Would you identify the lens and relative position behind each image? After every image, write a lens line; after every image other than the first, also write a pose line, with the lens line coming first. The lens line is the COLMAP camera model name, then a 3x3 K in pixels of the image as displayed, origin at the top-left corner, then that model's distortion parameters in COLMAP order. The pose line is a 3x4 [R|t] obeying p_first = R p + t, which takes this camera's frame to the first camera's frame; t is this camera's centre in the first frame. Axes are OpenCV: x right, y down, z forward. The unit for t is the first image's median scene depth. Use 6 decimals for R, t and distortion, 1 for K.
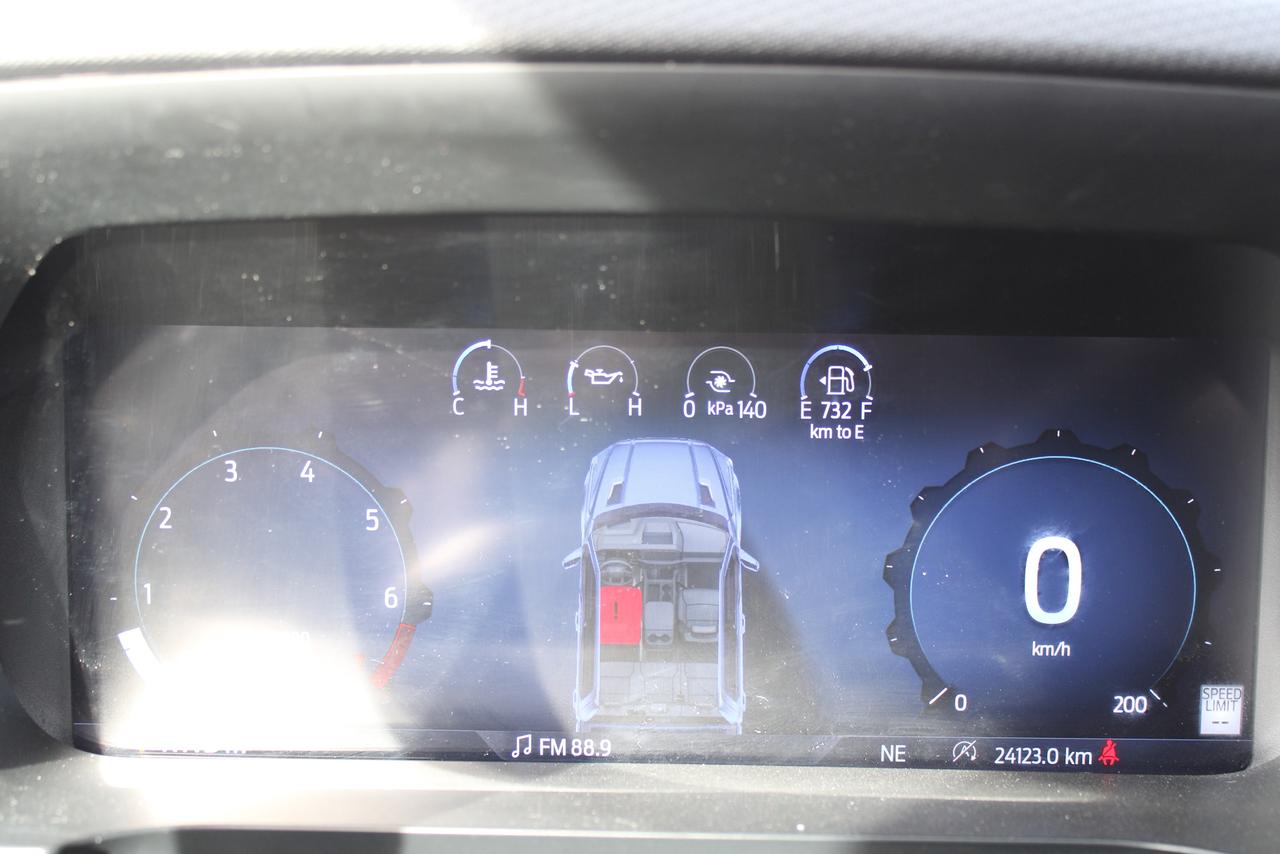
lens RADIAL K [[1768.6, 0, 640.0], [0, 1768.6, 427.0], [0, 0, 1]] dist [-0.024629, -0.012044]
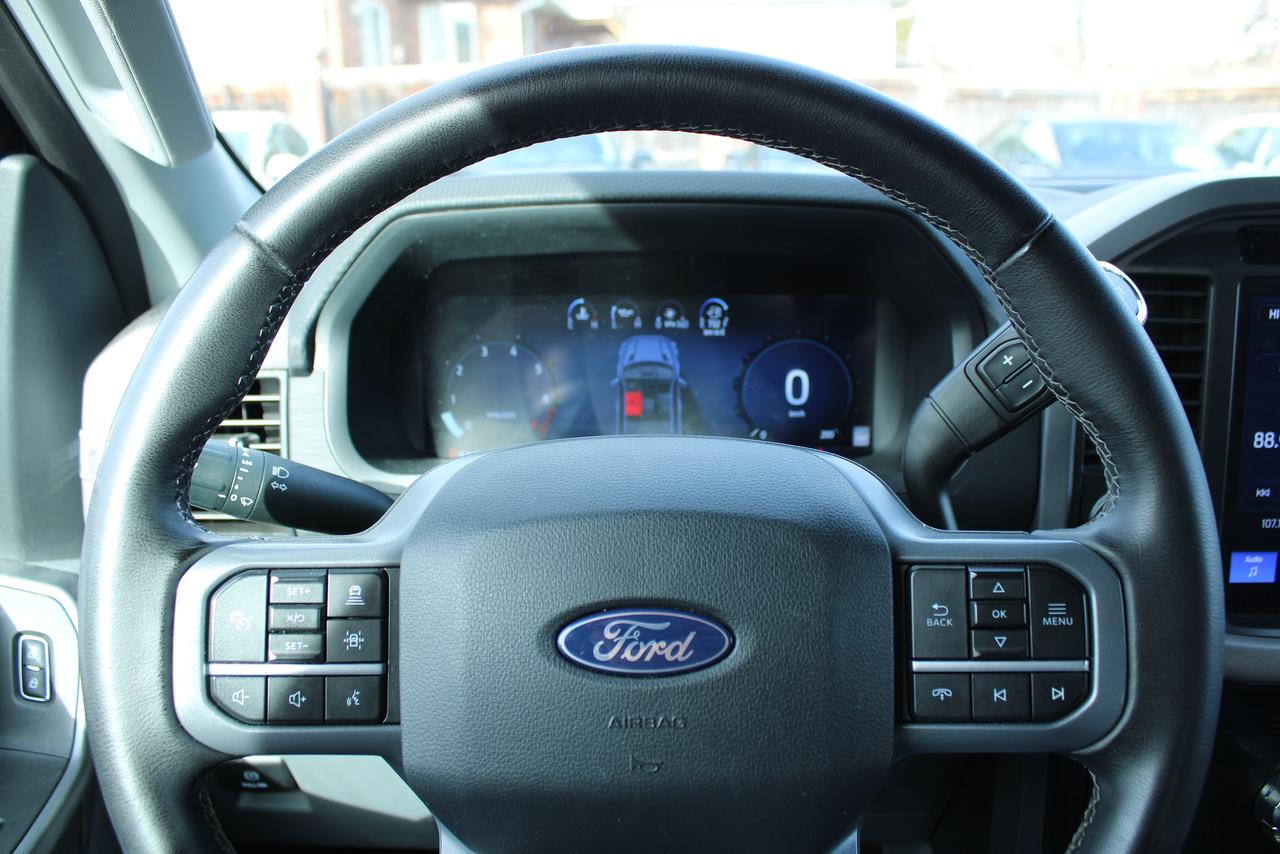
lens RADIAL K [[1071.6, 0, 640.0], [0, 1071.6, 427.0], [0, 0, 1]] dist [-0.179545, 0.155818]
pose [[0.999698, -0.019257, 0.015266, -0.026718], [0.018421, 0.998417, 0.053138, 0.057306], [-0.016265, -0.052841, 0.998470, -0.597469]]
